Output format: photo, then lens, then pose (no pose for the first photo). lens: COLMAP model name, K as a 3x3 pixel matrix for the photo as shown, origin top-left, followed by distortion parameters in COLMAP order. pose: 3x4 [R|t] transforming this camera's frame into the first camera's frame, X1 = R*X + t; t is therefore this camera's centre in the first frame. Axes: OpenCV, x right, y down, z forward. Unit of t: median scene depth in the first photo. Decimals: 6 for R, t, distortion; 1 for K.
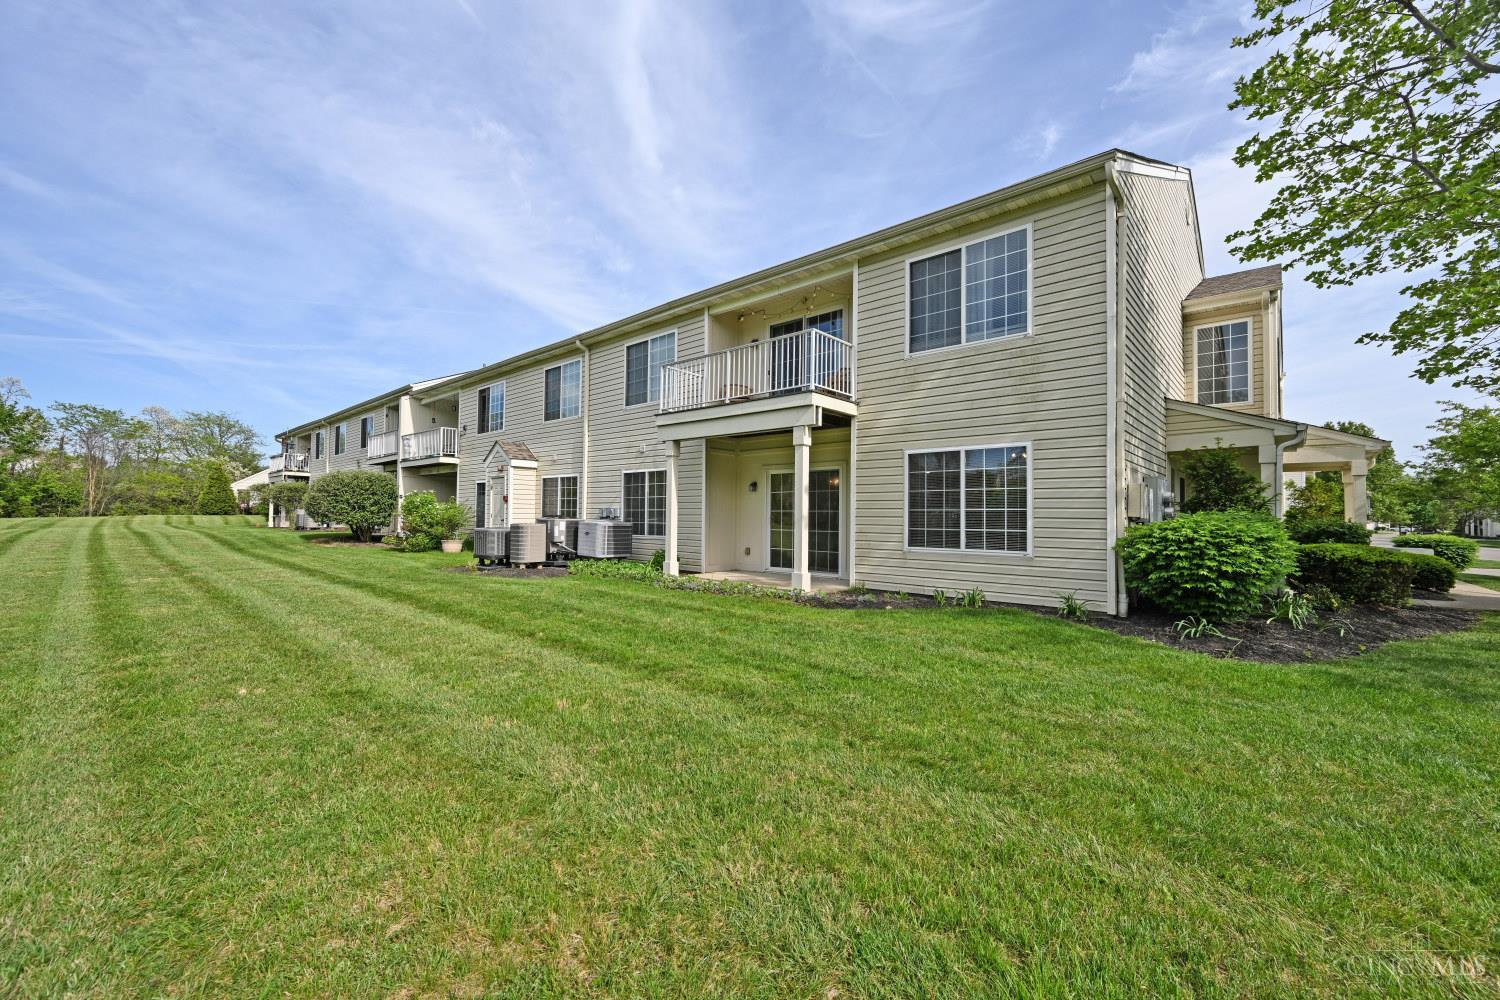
lens RADIAL K [[589.2, 0, 753.4], [0, 589.2, 497.3], [0, 0, 1]] dist [-0.000342, -0.000119]
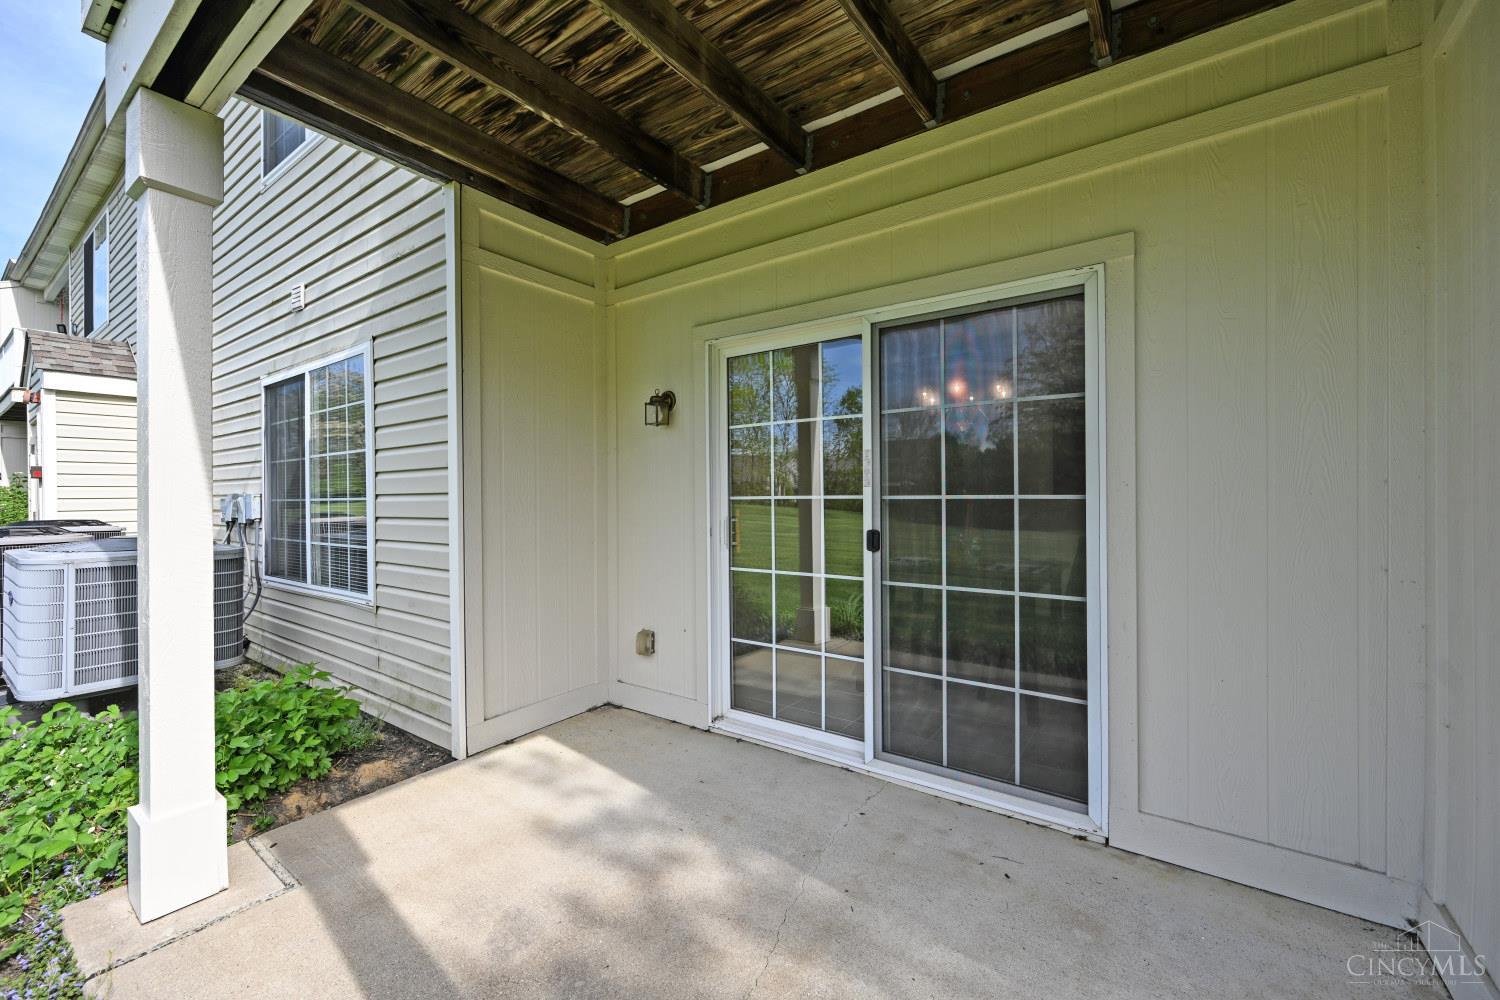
lens RADIAL K [[598.9, 0, 754.9], [0, 598.9, 497.4], [0, 0, 1]] dist [-0.000999, -0.000242]
pose [[0.994119, -0.020996, 0.106240, 0.017714], [0.016904, 0.999085, 0.039274, 0.017614], [-0.106967, -0.037247, 0.993565, 1.012730]]
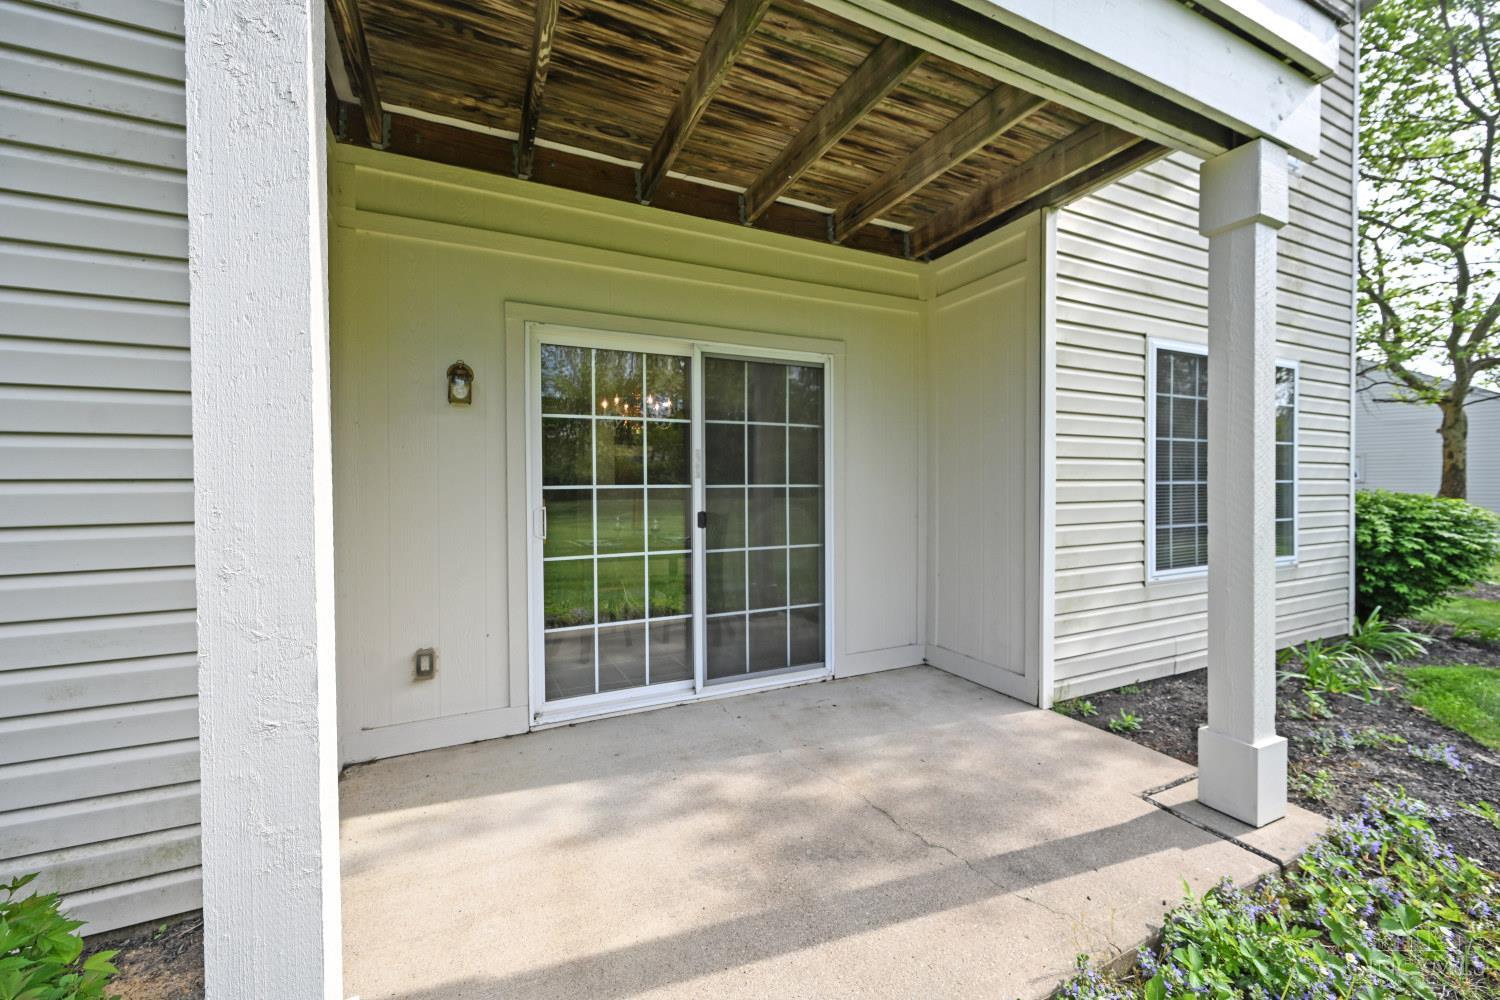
lens RADIAL K [[606.5, 0, 760.0], [0, 606.5, 501.0], [0, 0, 1]] dist [0.000779, 0.000069]
pose [[0.383958, -0.039800, 0.922492, -0.247424], [-0.022613, 0.998366, 0.052485, 0.018045], [-0.923074, -0.041013, 0.382430, 1.121591]]
